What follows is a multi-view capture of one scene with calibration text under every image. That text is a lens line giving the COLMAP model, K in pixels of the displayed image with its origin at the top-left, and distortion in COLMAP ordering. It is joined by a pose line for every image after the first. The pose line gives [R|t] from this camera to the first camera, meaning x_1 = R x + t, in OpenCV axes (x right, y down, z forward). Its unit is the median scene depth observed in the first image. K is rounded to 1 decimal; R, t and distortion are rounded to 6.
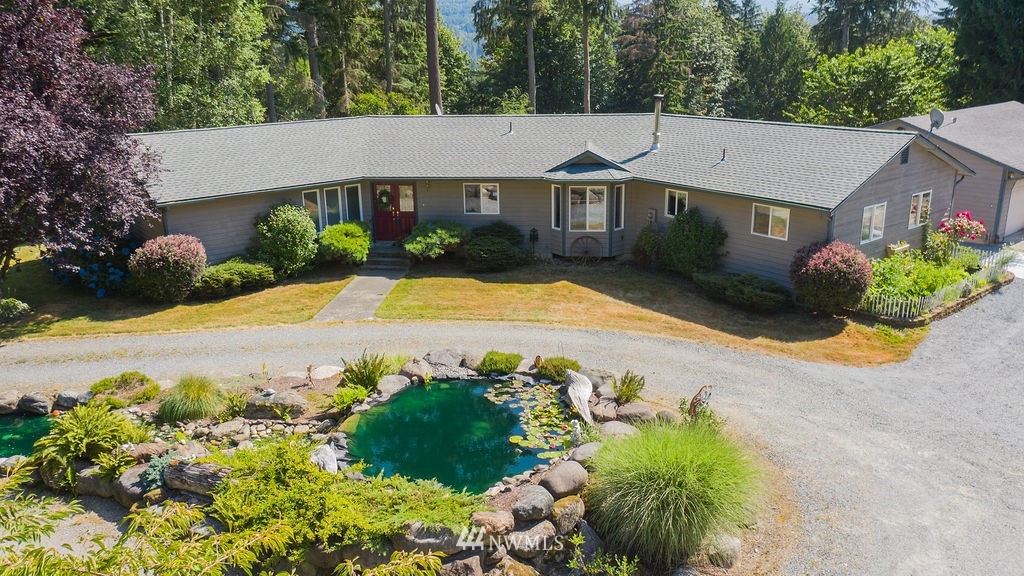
lens RADIAL K [[903.1, 0, 511.4], [0, 903.1, 288.2], [0, 0, 1]] dist [0.070679, 0.009363]
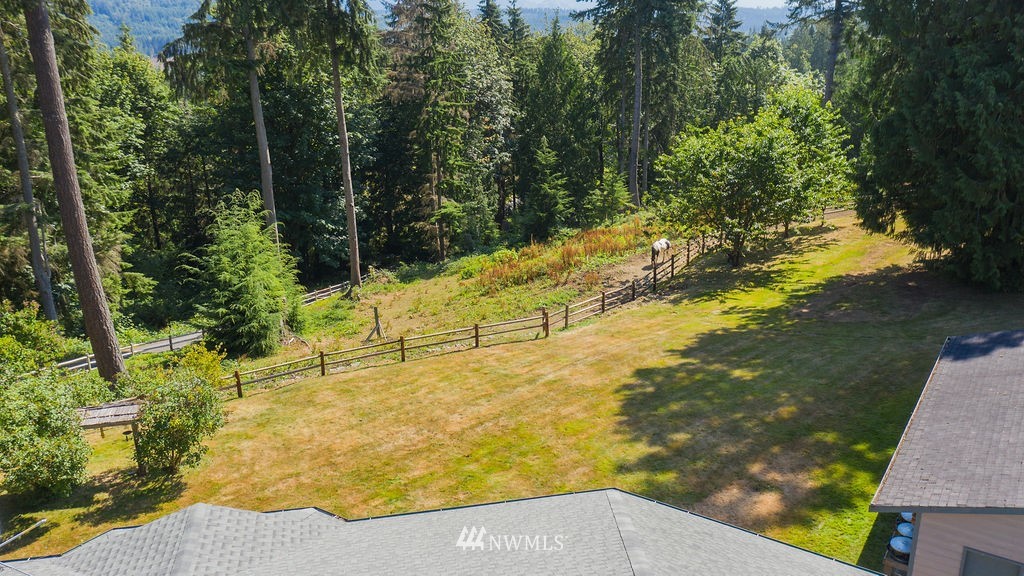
lens RADIAL K [[903.1, 0, 512.8], [0, 903.1, 288.2], [0, 0, 1]] dist [0.070679, 0.009363]
pose [[0.961999, -0.076175, 0.262211, 0.010742], [0.074453, 0.997088, 0.016509, -0.088112], [-0.262705, 0.003641, 0.964869, 0.197092]]
